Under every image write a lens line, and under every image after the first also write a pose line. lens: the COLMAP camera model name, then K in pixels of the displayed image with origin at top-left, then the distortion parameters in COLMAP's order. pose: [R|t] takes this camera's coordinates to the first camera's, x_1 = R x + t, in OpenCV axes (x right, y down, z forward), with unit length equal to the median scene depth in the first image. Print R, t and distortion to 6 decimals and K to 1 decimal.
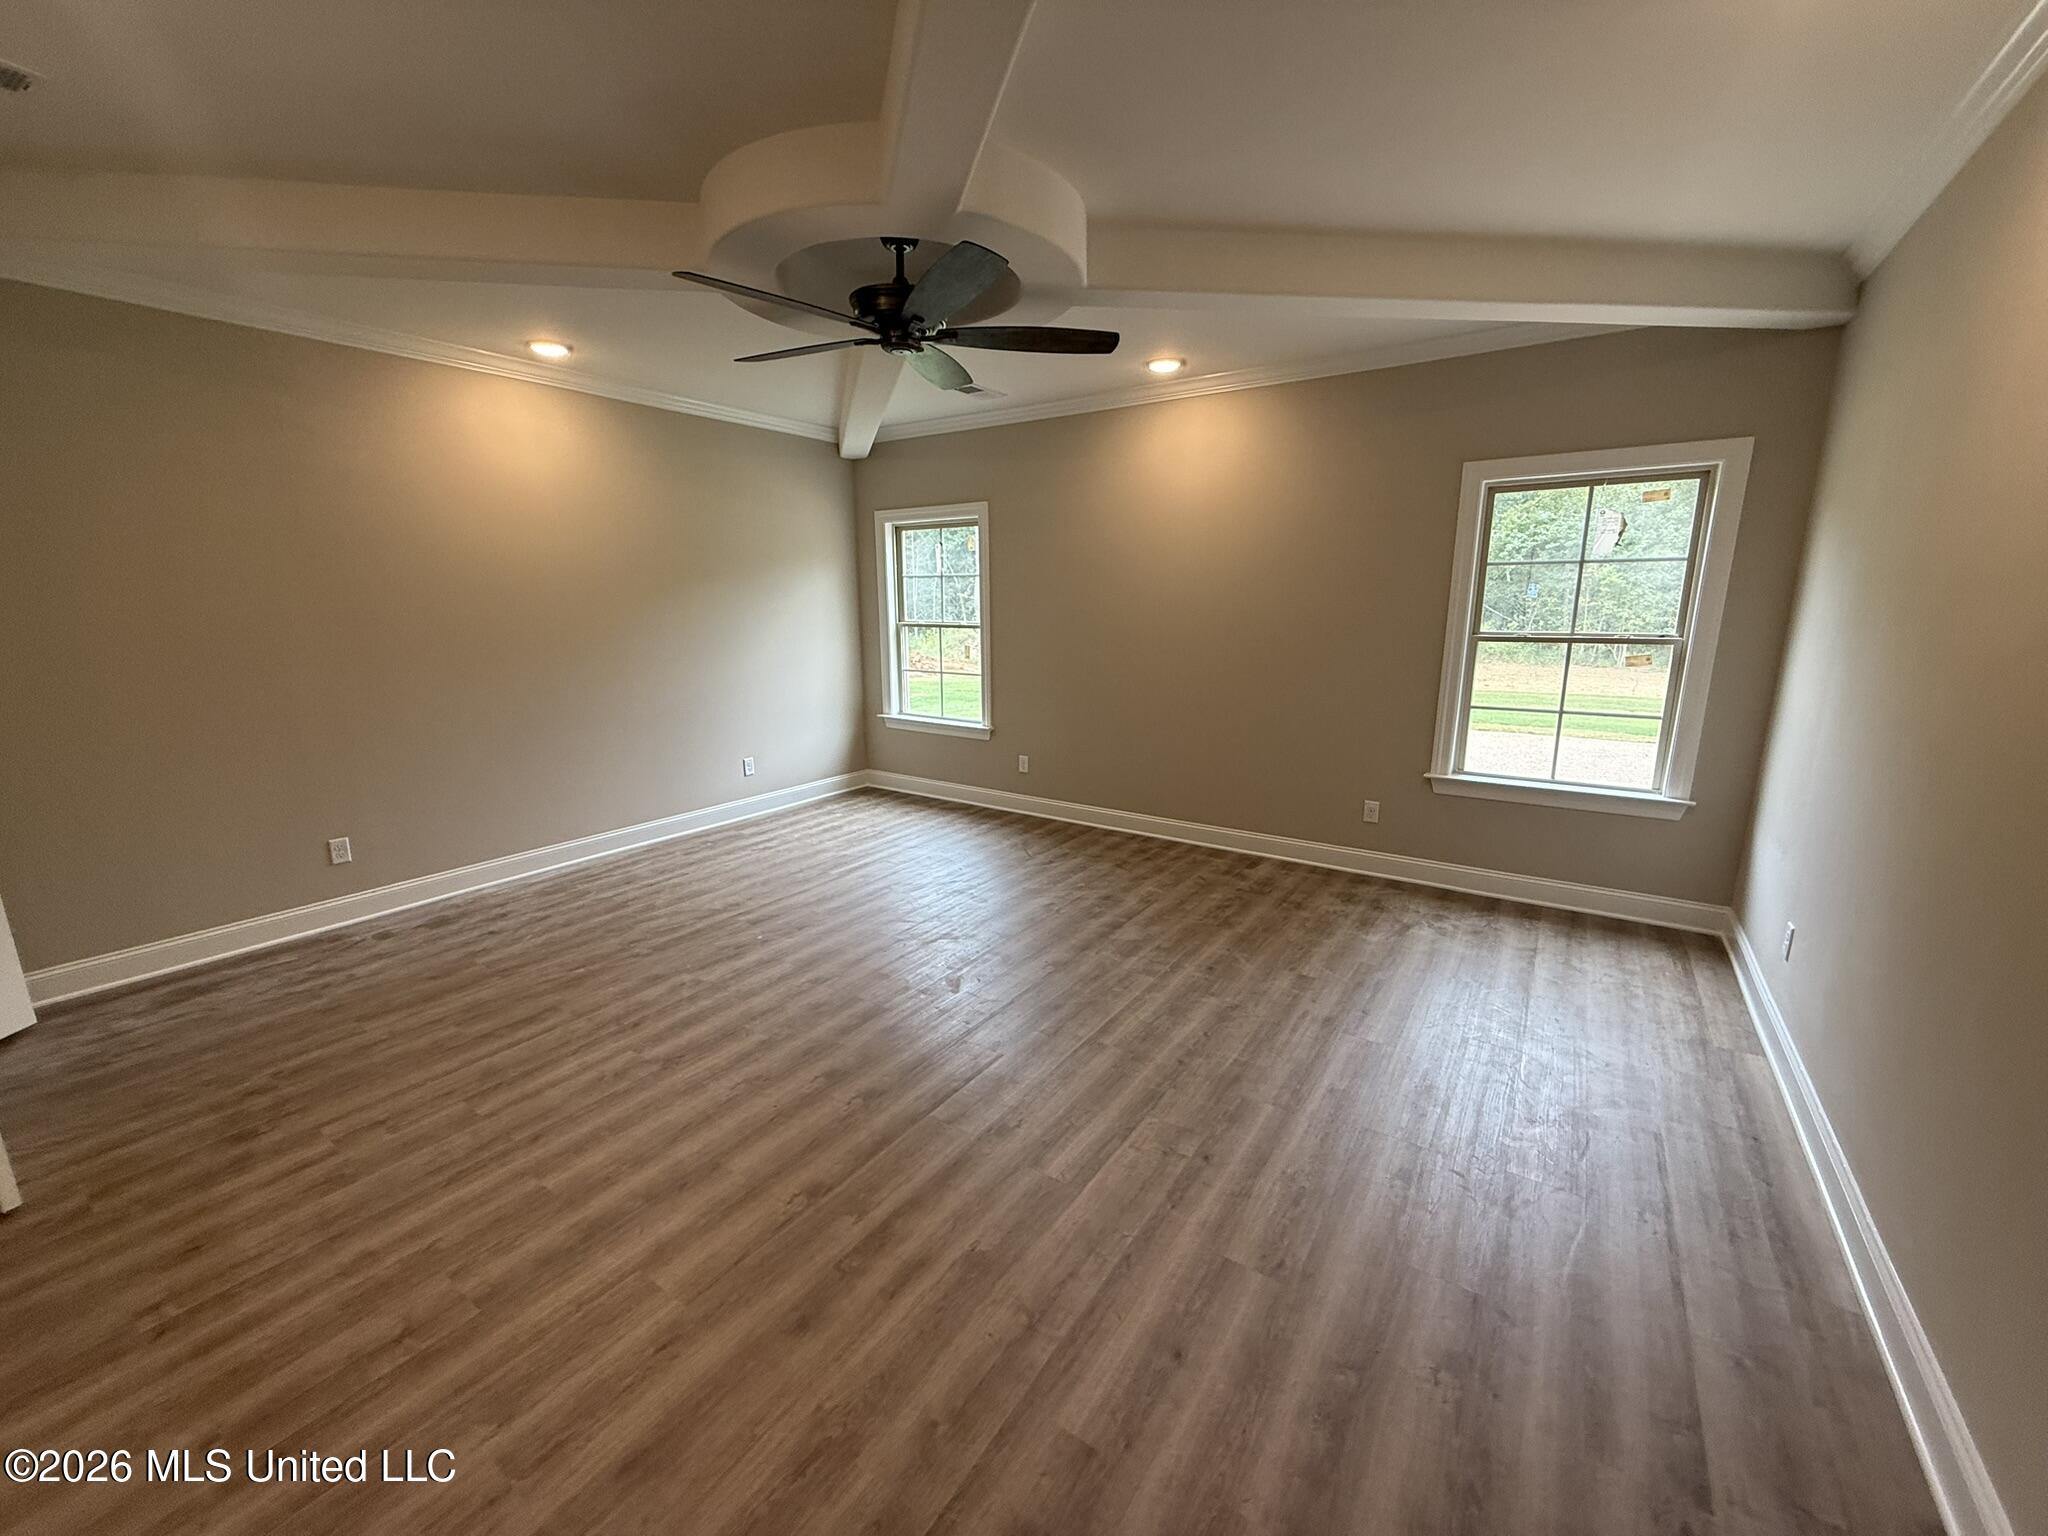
lens RADIAL K [[811.5, 0, 1030.2], [0, 811.5, 777.8], [0, 0, 1]] dist [0.000131, -0.000096]
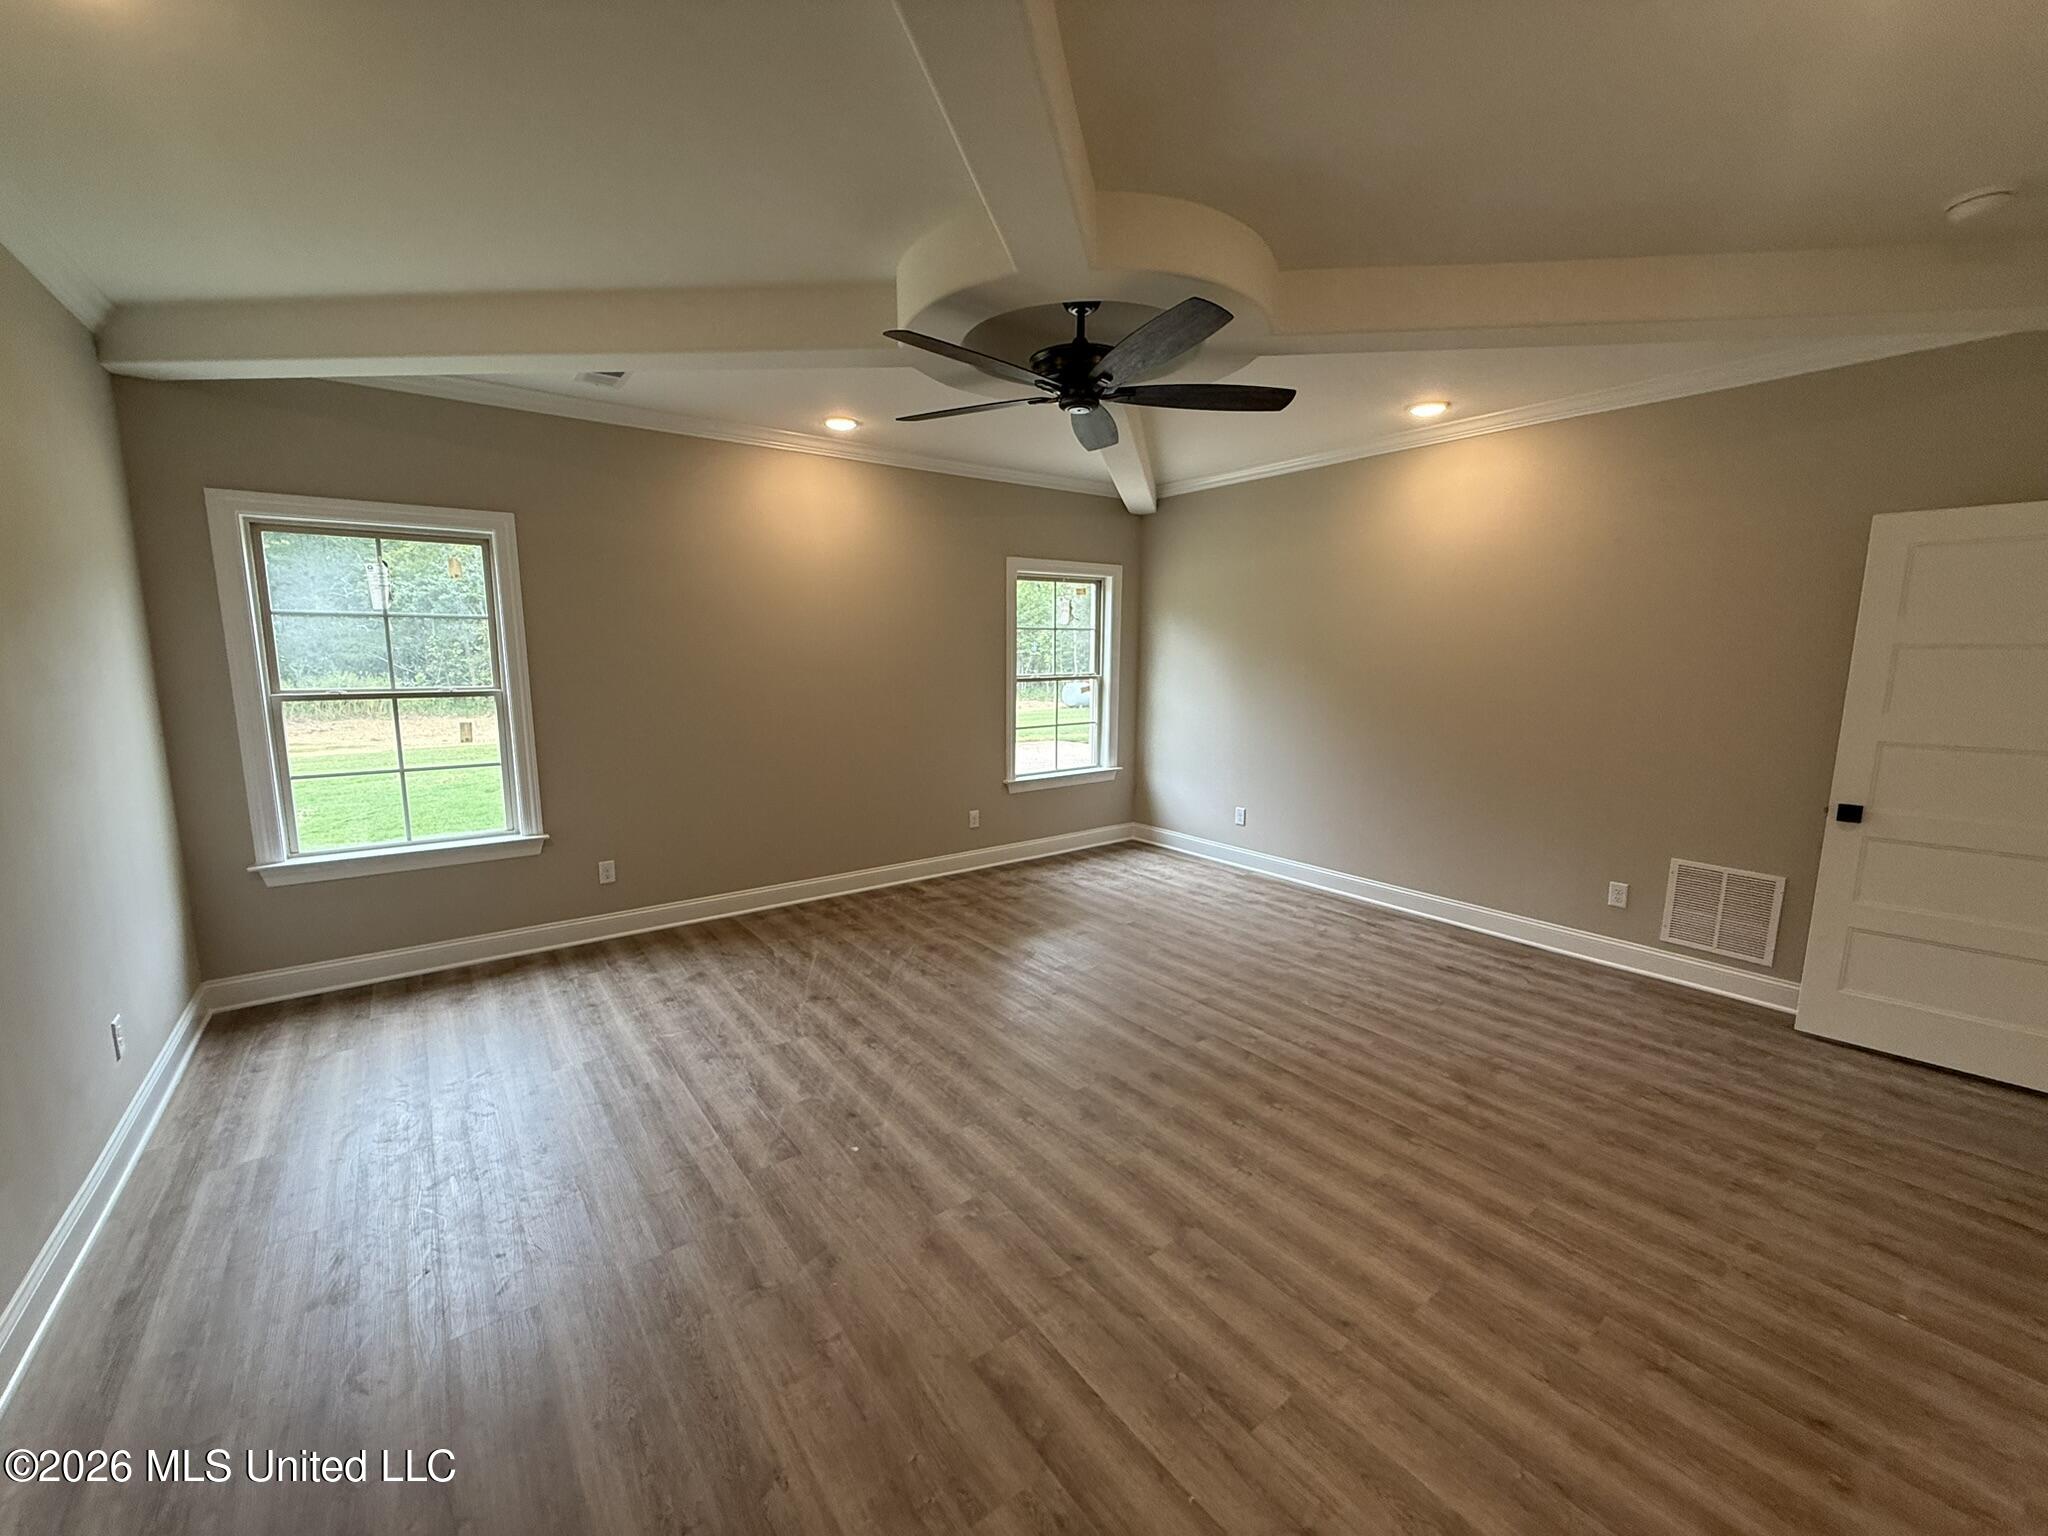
lens RADIAL K [[811.5, 0, 1028.6], [0, 811.5, 762.3], [0, 0, 1]] dist [0.000131, -0.000096]
pose [[0.323362, -0.128136, 0.937560, -0.815839], [0.203144, 0.977089, 0.063475, -0.120935], [-0.924213, 0.169935, 0.341983, 0.542475]]
